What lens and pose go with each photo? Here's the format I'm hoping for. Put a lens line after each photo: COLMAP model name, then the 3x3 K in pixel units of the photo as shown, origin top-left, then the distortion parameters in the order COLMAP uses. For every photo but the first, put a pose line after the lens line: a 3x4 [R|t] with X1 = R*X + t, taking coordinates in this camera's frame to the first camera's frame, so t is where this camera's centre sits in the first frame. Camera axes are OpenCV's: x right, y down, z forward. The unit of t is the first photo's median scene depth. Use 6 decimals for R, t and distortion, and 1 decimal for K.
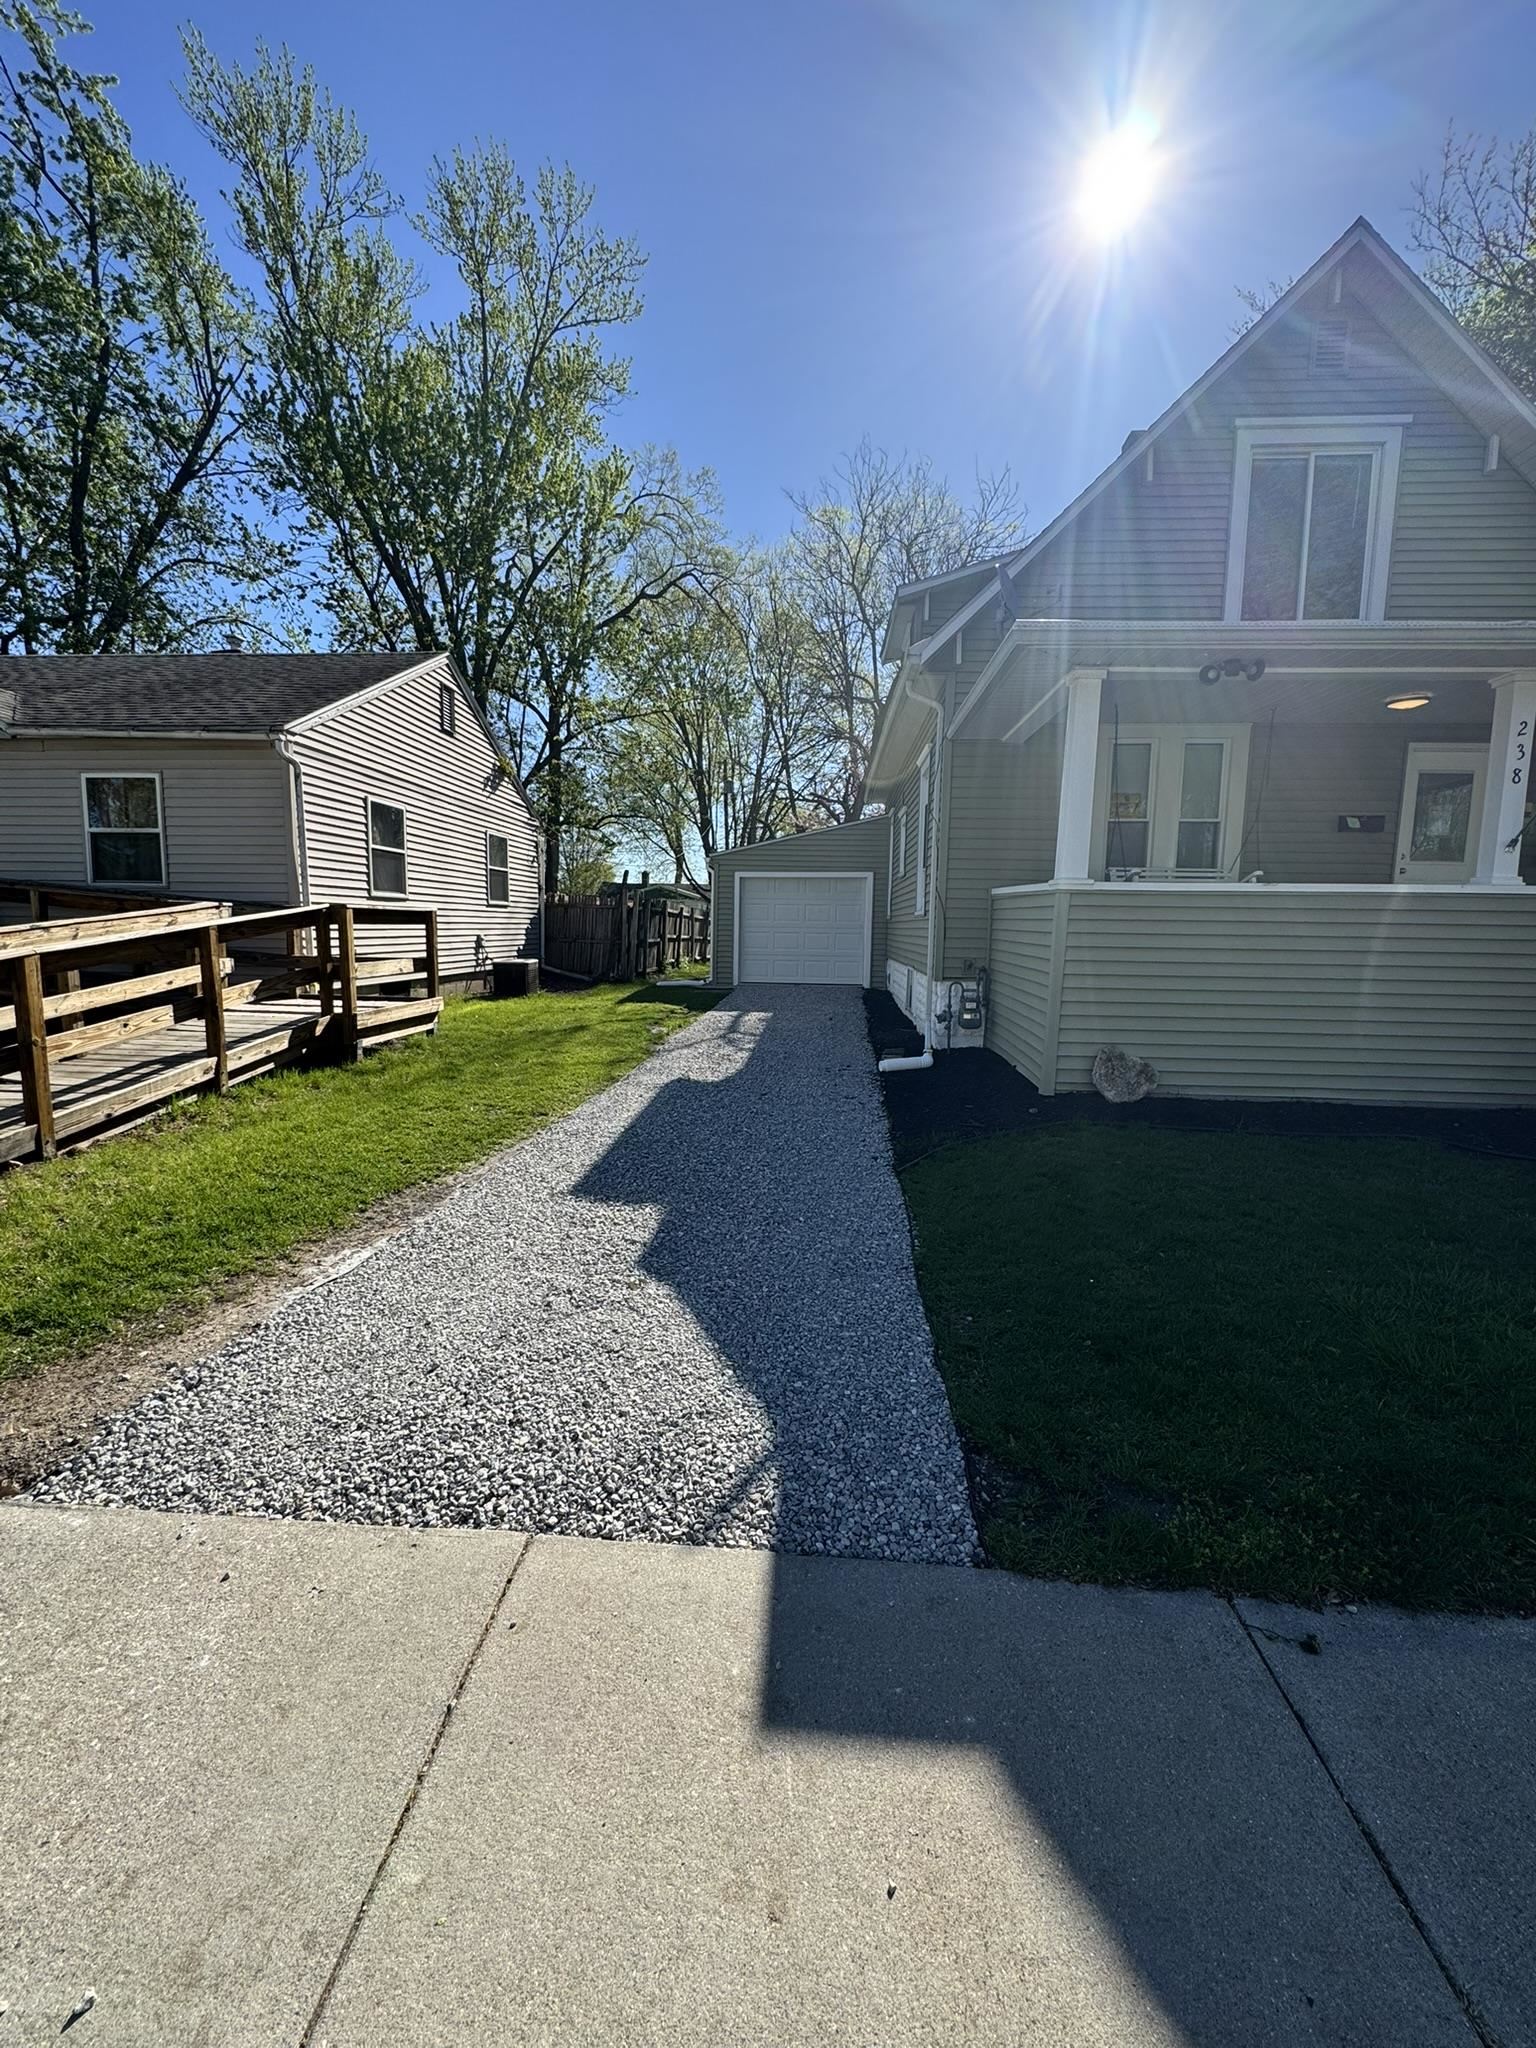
lens RADIAL K [[822.4, 0, 765.7], [0, 822.4, 1021.1], [0, 0, 1]] dist [-0.004031, -0.000225]
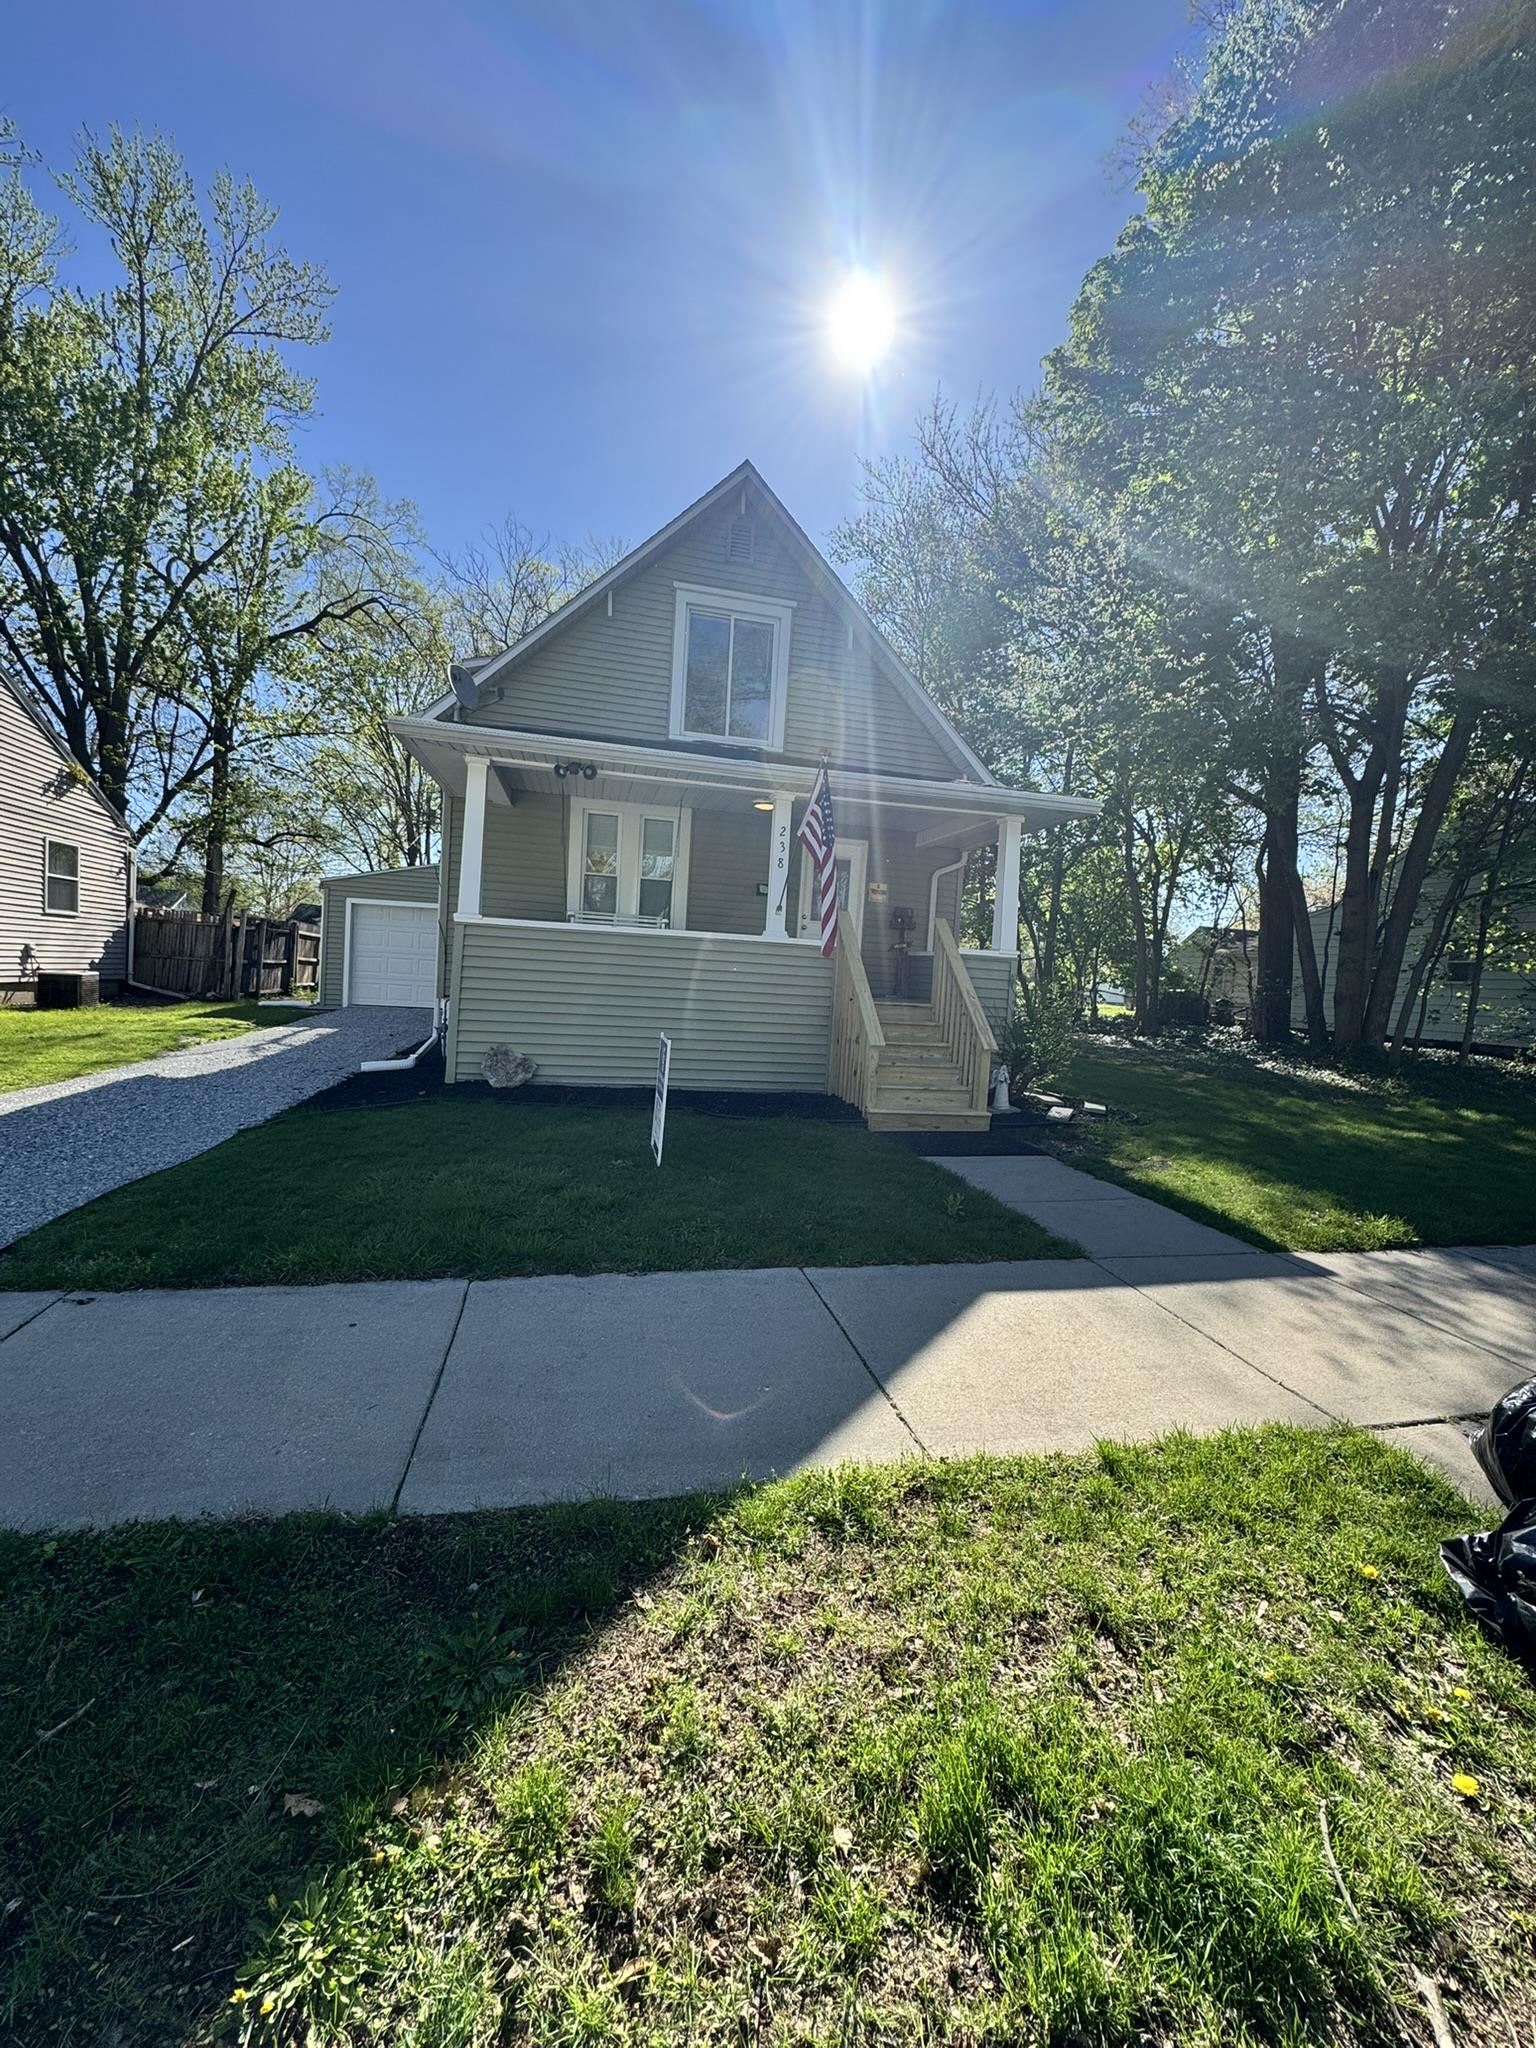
lens RADIAL K [[822.4, 0, 775.6], [0, 822.4, 1019.7], [0, 0, 1]] dist [-0.004031, -0.000225]
pose [[0.954288, 0.025324, 0.297815, 0.159088], [-0.009960, 0.998545, -0.052993, 0.019680], [-0.298723, 0.047604, 0.953152, -0.128933]]
